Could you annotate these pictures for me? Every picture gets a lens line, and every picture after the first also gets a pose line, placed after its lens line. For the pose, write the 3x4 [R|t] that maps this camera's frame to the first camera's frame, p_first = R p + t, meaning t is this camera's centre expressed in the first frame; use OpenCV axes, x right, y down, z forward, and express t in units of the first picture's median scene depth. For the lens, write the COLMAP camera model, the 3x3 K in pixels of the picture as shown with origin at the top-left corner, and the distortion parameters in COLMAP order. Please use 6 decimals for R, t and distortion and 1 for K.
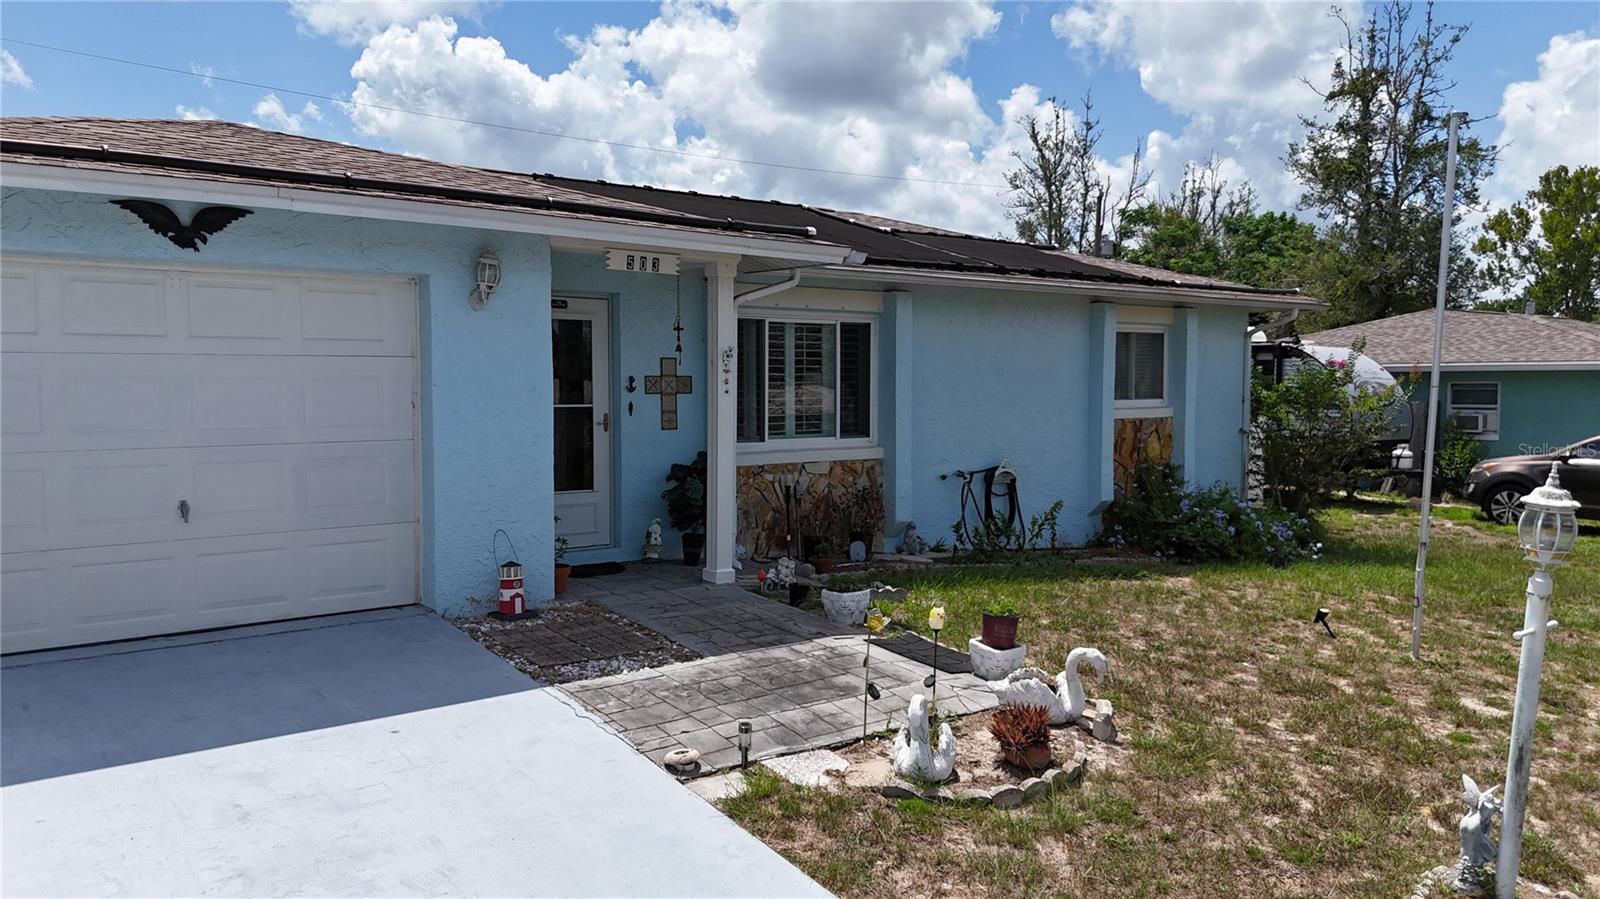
lens RADIAL K [[1175.4, 0, 798.3], [0, 1175.4, 441.6], [0, 0, 1]] dist [0.062675, -0.055484]
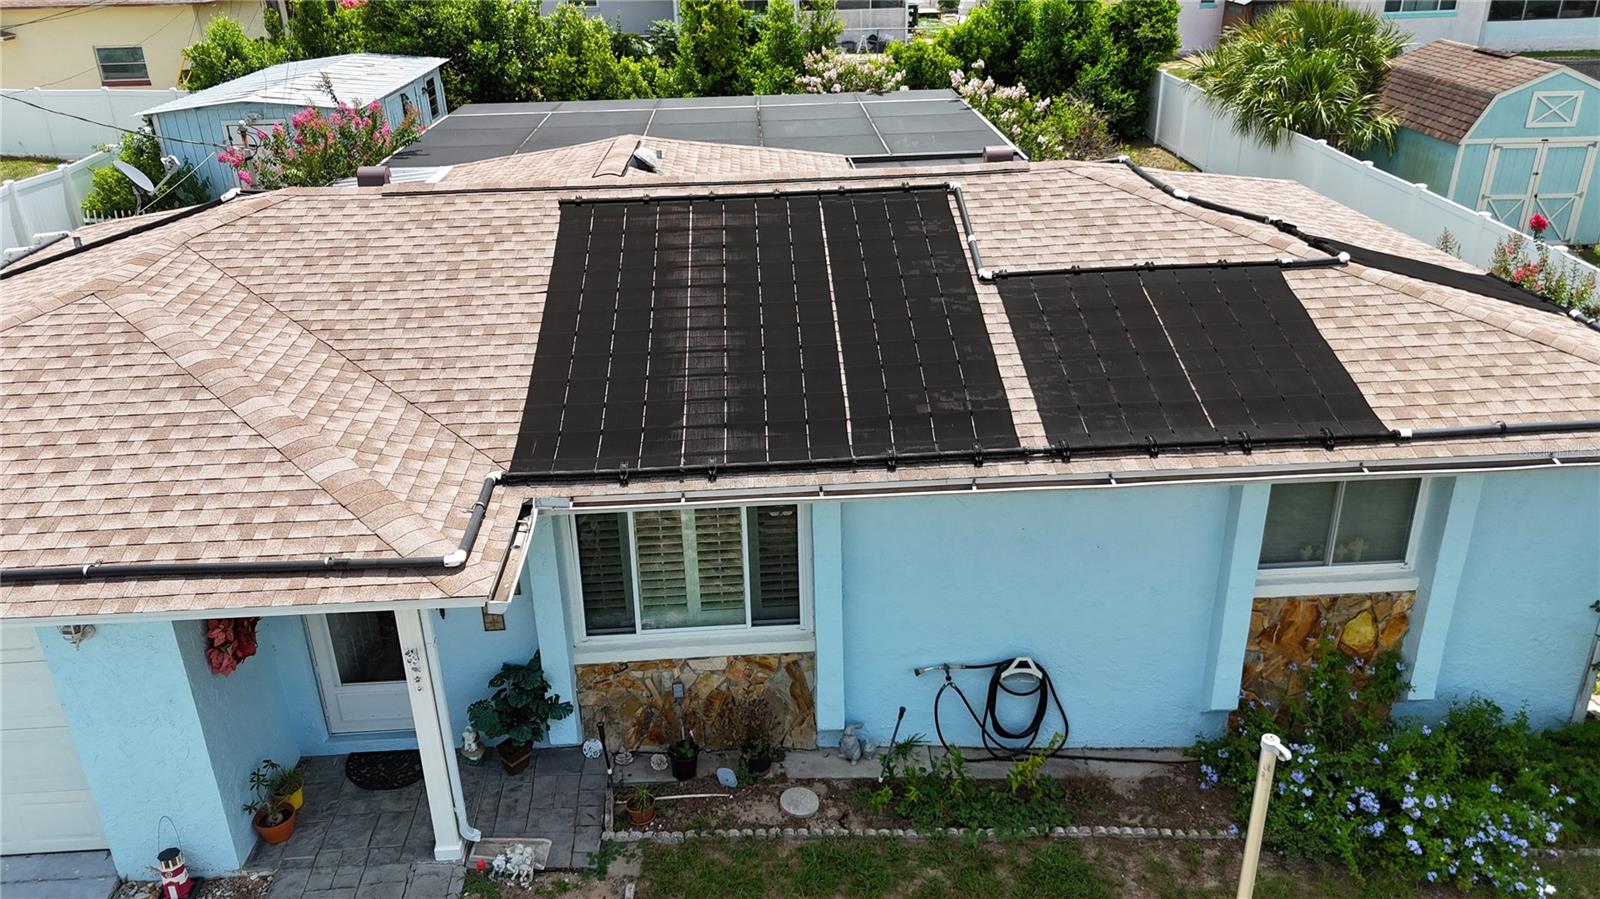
lens RADIAL K [[1175.4, 0, 798.3], [0, 1175.4, 441.6], [0, 0, 1]] dist [0.062675, -0.055484]
pose [[0.816740, 0.212311, -0.536526, 0.481162], [-0.003180, 0.931486, 0.363763, -0.427110], [0.576997, -0.295393, 0.761457, 0.435405]]
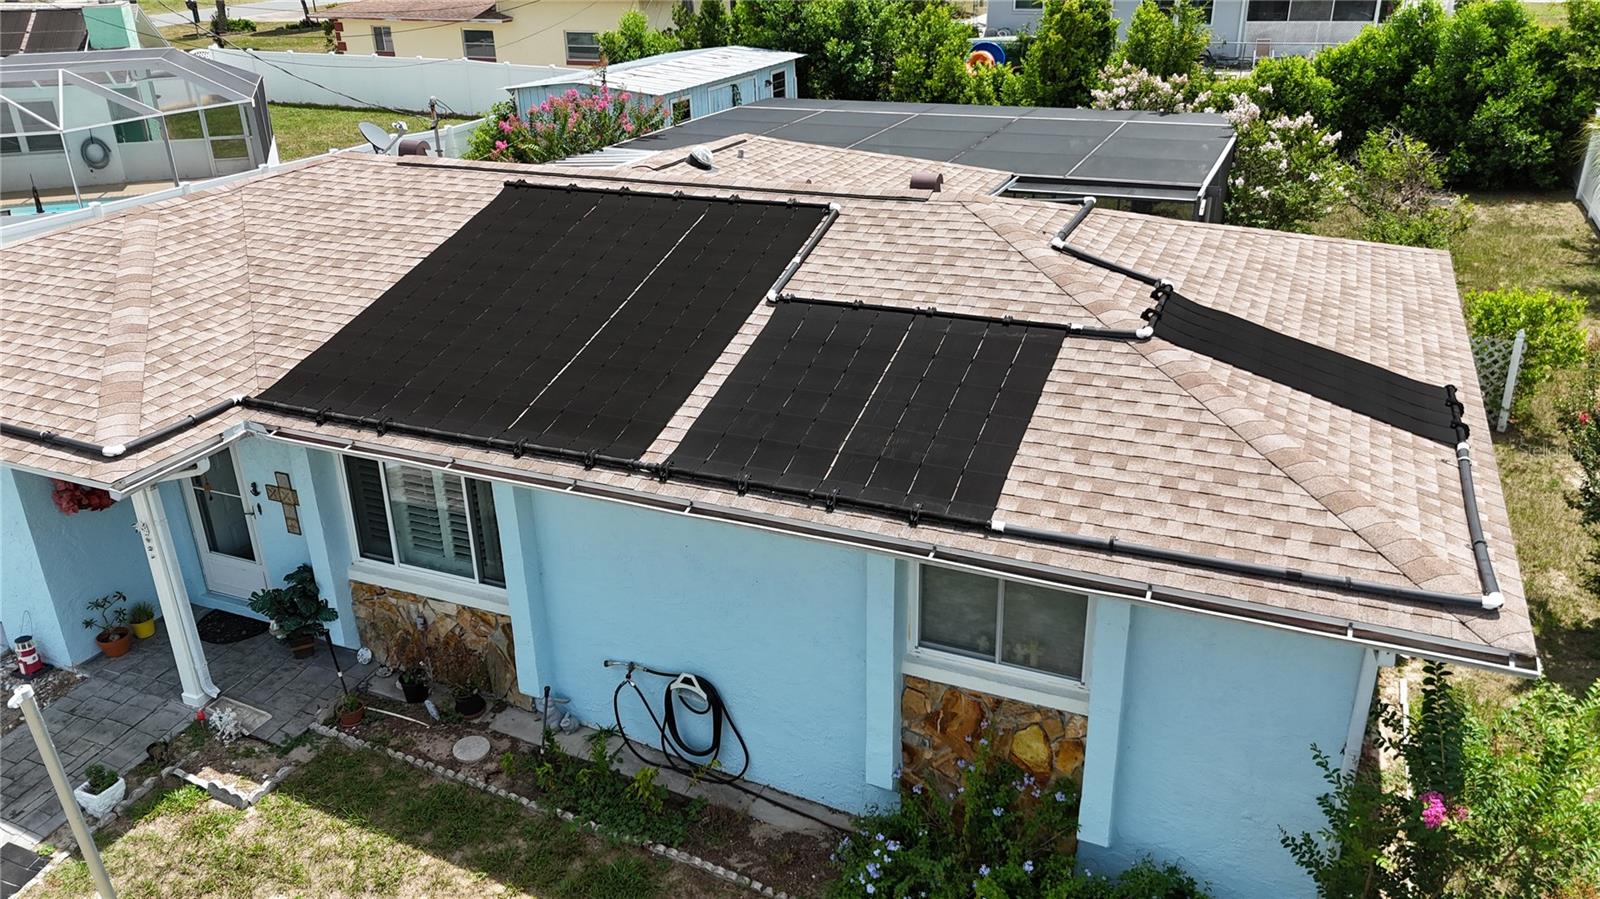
lens RADIAL K [[1175.4, 0, 798.3], [0, 1175.4, 441.6], [0, 0, 1]] dist [0.062675, -0.055484]
pose [[0.477909, 0.337908, -0.810815, 0.854410], [-0.028138, 0.928465, 0.370353, -0.447592], [0.877959, -0.154180, 0.453229, 0.830738]]
